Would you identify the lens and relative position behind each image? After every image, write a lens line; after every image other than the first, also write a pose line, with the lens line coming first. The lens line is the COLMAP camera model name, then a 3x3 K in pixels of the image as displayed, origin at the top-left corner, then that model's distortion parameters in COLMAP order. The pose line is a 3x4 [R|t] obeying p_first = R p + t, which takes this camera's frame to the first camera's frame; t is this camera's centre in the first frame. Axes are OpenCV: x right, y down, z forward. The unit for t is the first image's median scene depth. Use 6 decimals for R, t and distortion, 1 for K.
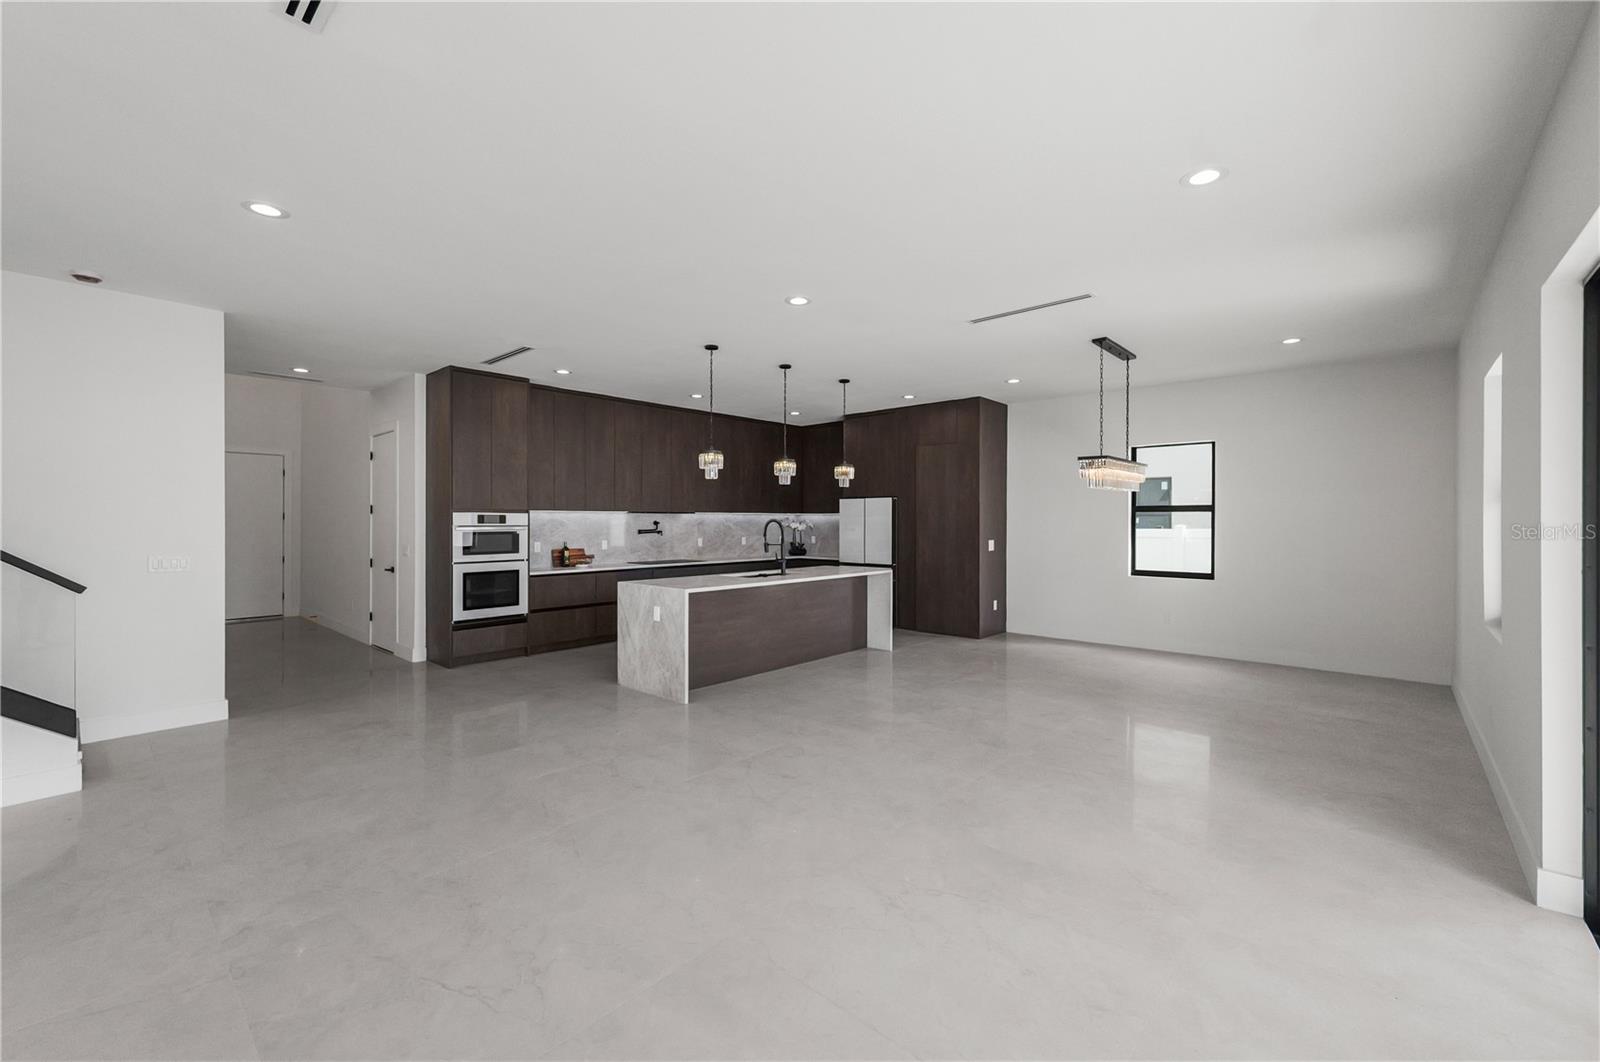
lens RADIAL K [[655.5, 0, 804.5], [0, 655.5, 519.9], [0, 0, 1]] dist [-0.014387, 0.001204]
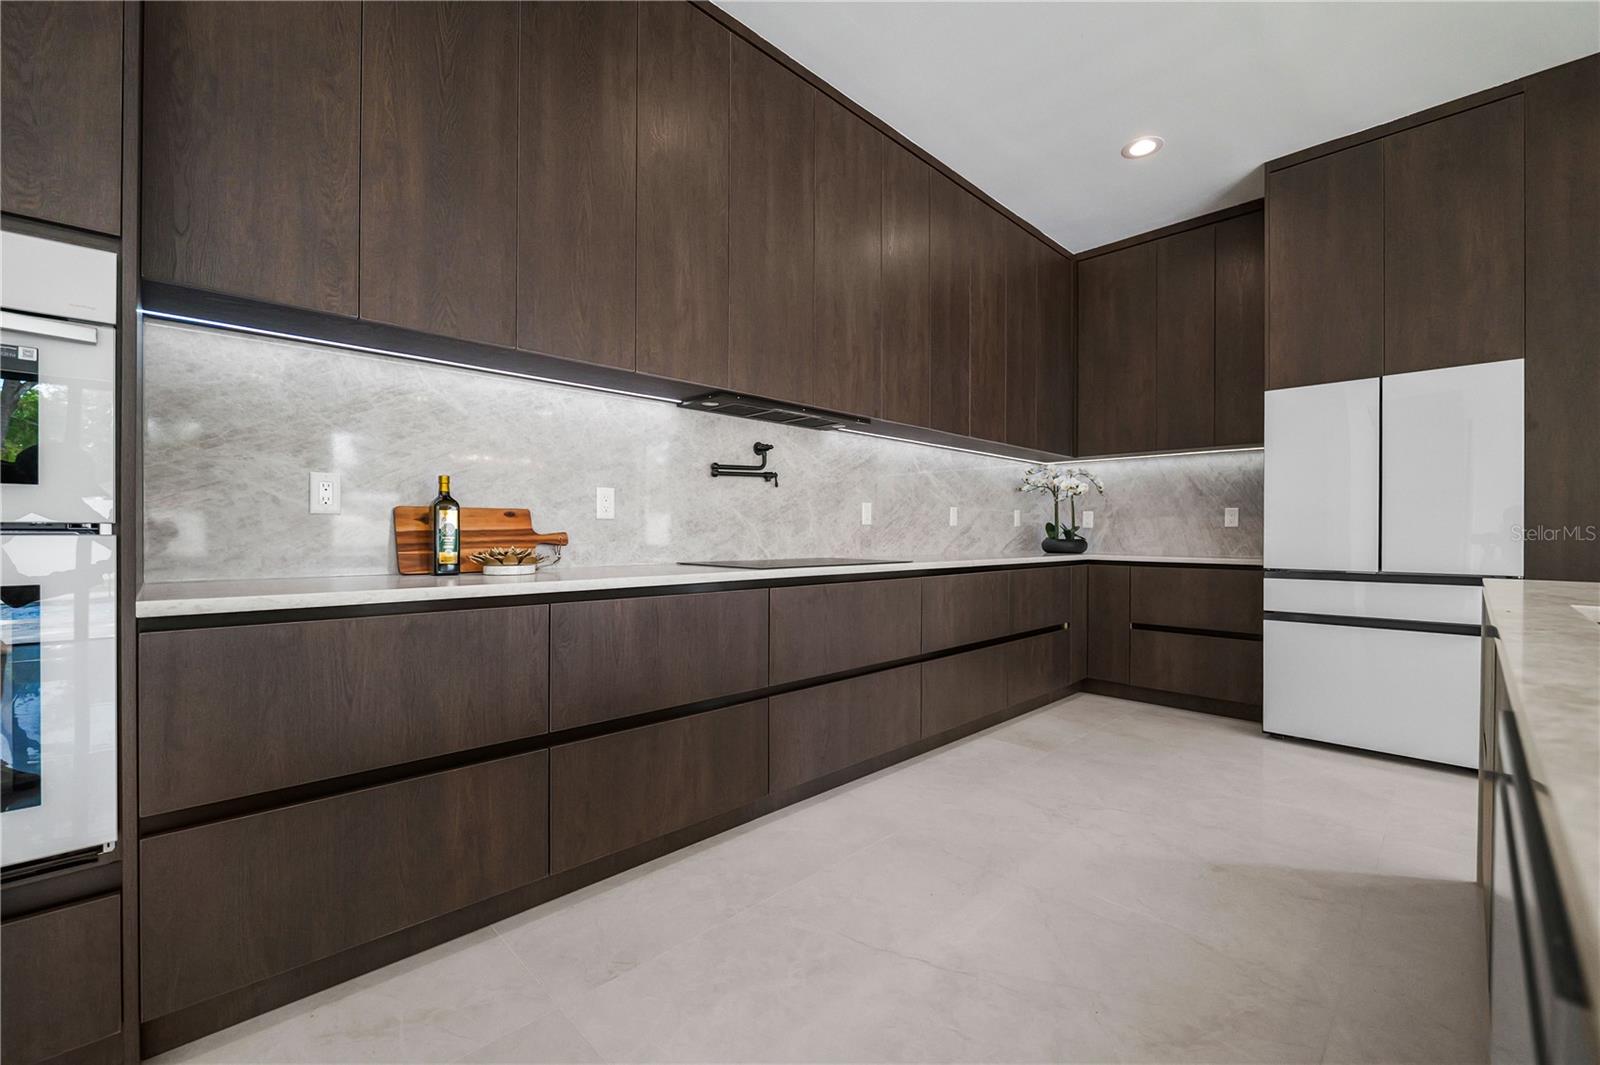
lens RADIAL K [[655.5, 0, 796.7], [0, 655.5, 536.4], [0, 0, 1]] dist [-0.014387, 0.001204]
pose [[0.997477, 0.005409, -0.070788, -0.209671], [-0.004936, 0.999964, 0.006856, 0.054416], [0.070823, -0.006490, 0.997468, 0.753689]]
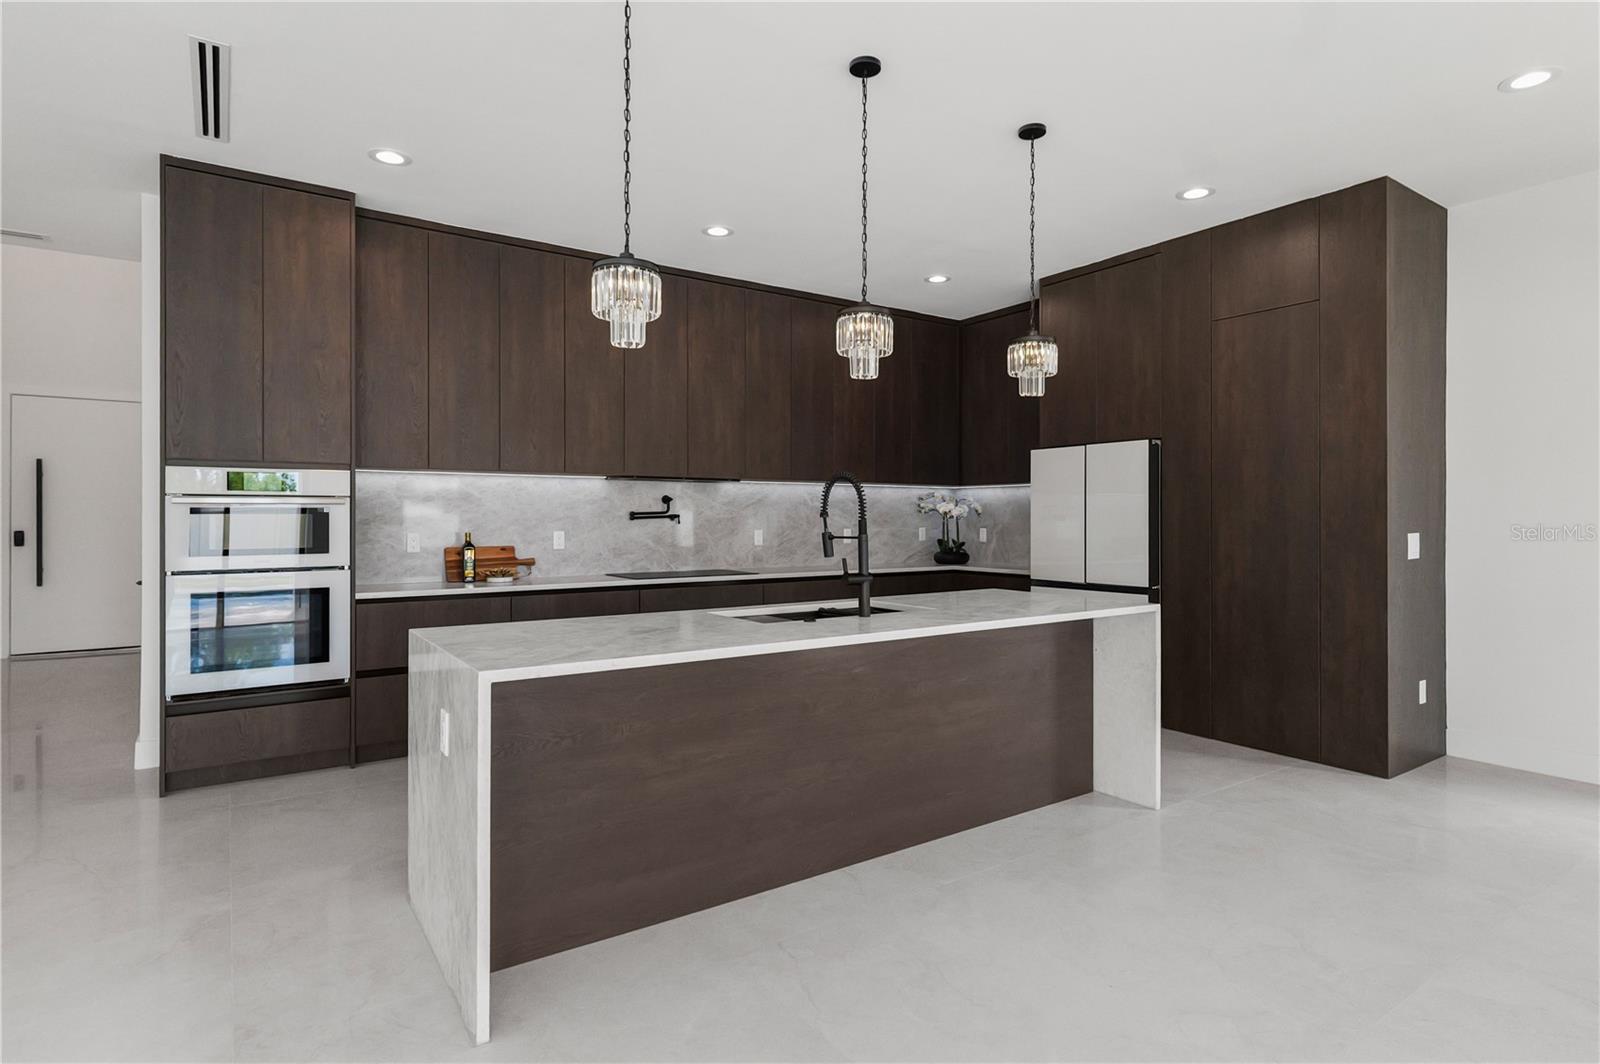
lens RADIAL K [[827.7, 0, 800.2], [0, 827.7, 521.3], [0, 0, 1]] dist [0.002649, 0.000429]
pose [[0.971504, -0.000312, -0.237025, 0.039227], [0.001235, 0.999992, 0.003744, 0.022395], [0.237022, -0.003931, 0.971496, 0.433010]]
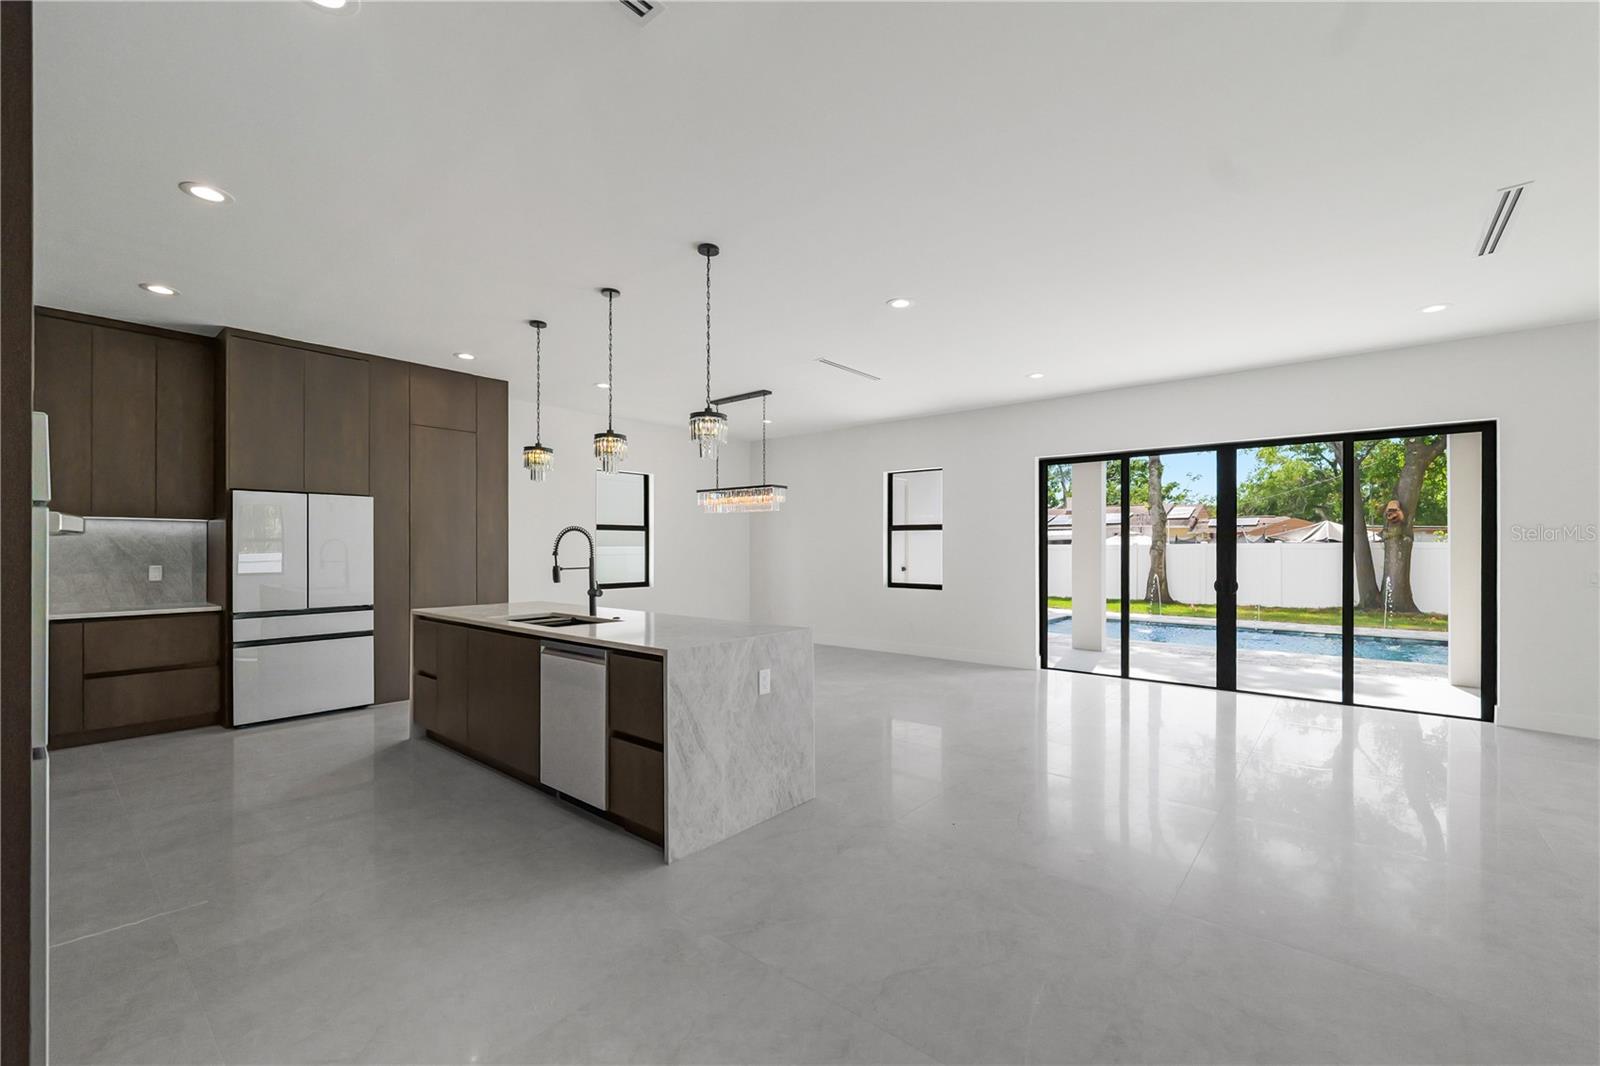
lens RADIAL K [[658.5, 0, 813.6], [0, 658.5, 547.5], [0, 0, 1]] dist [-0.009175, 0.000764]
pose [[-0.040120, 0.001058, 0.999194, -0.568036], [-0.000531, 0.999999, -0.001080, 0.015862], [-0.999195, -0.000574, -0.040120, 0.678571]]
